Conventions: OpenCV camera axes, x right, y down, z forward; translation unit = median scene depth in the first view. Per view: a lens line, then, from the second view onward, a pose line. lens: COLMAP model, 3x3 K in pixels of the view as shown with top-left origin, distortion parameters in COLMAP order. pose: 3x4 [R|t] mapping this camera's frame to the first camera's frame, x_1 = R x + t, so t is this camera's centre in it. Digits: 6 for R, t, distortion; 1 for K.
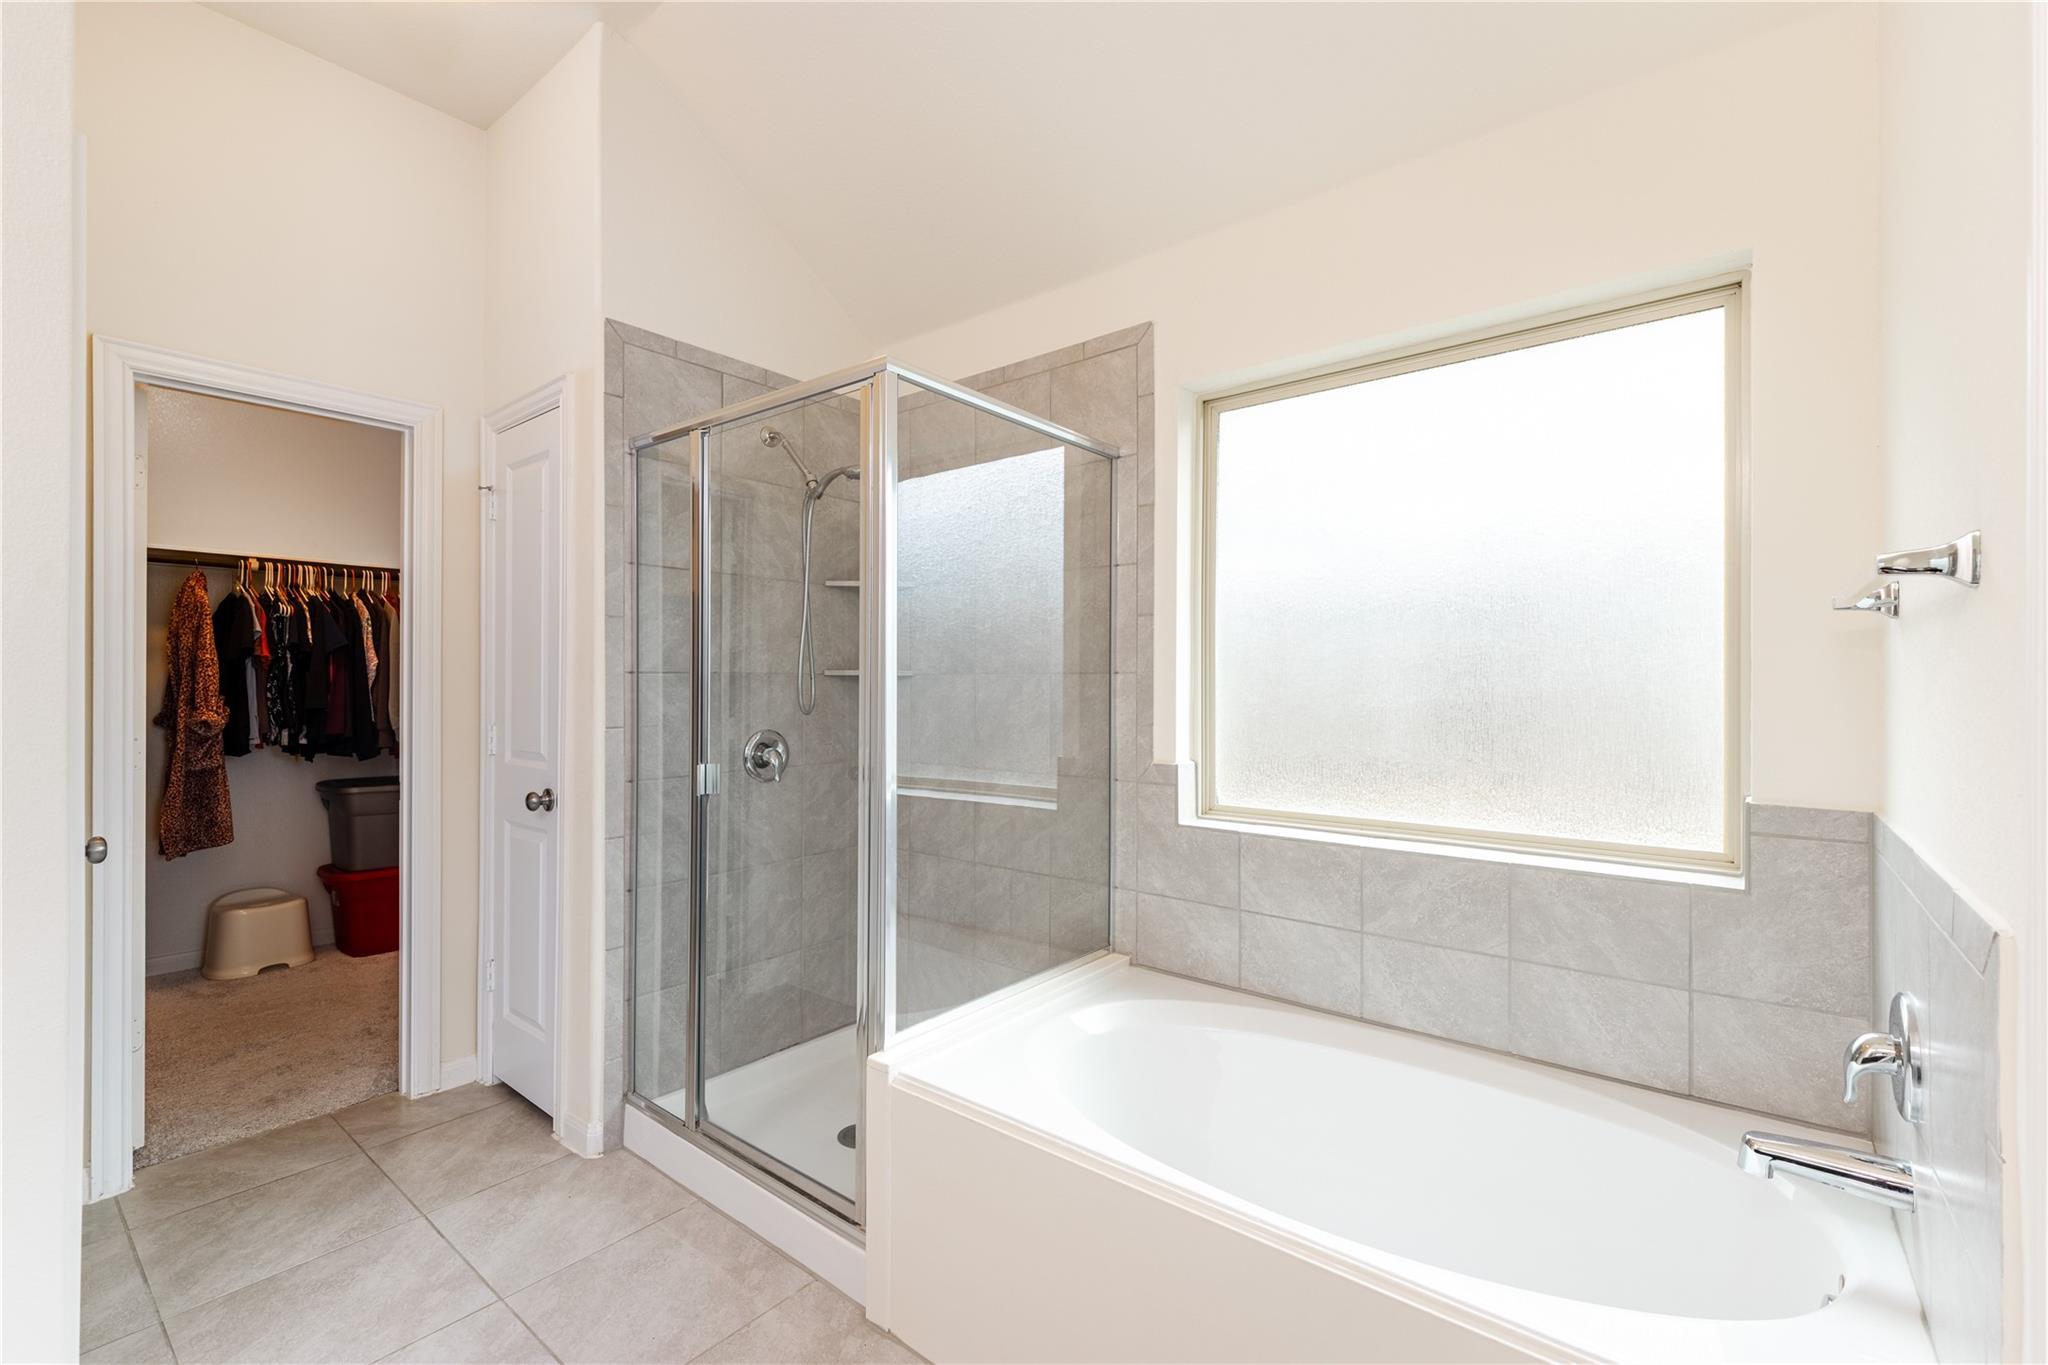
lens RADIAL K [[914.8, 0, 1008.3], [0, 914.8, 679.1], [0, 0, 1]] dist [0.012940, -0.006153]
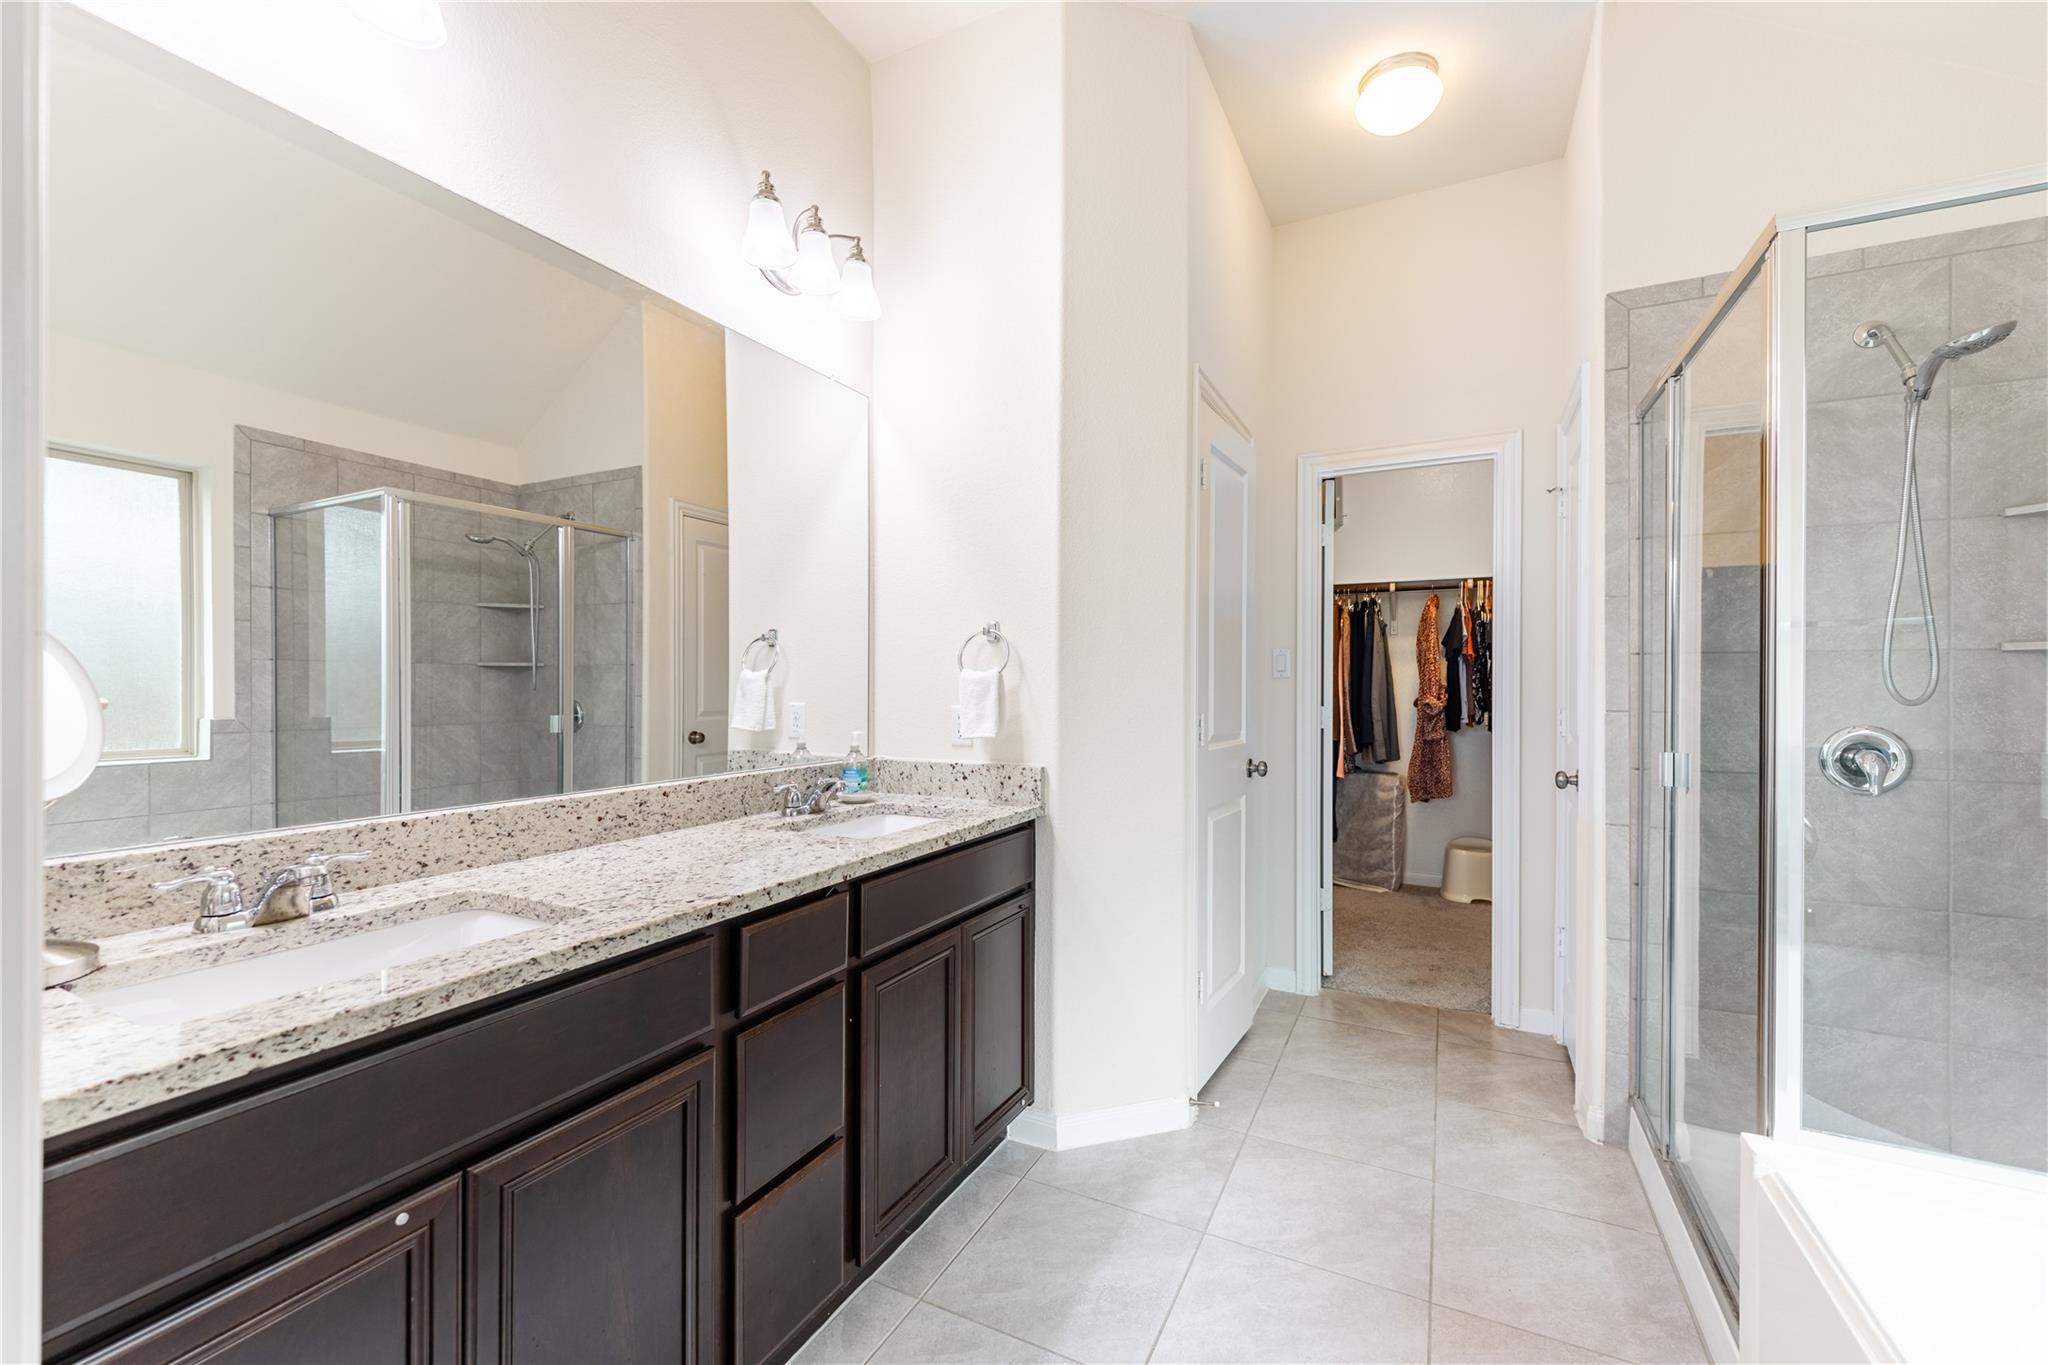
lens RADIAL K [[884.9, 0, 1006.6], [0, 884.9, 687.3], [0, 0, 1]] dist [0.003912, -0.002343]
pose [[0.163389, -0.001019, -0.986561, 0.376791], [-0.001827, 0.999997, -0.001335, 0.029030], [0.986560, 0.002020, 0.163386, 0.204733]]
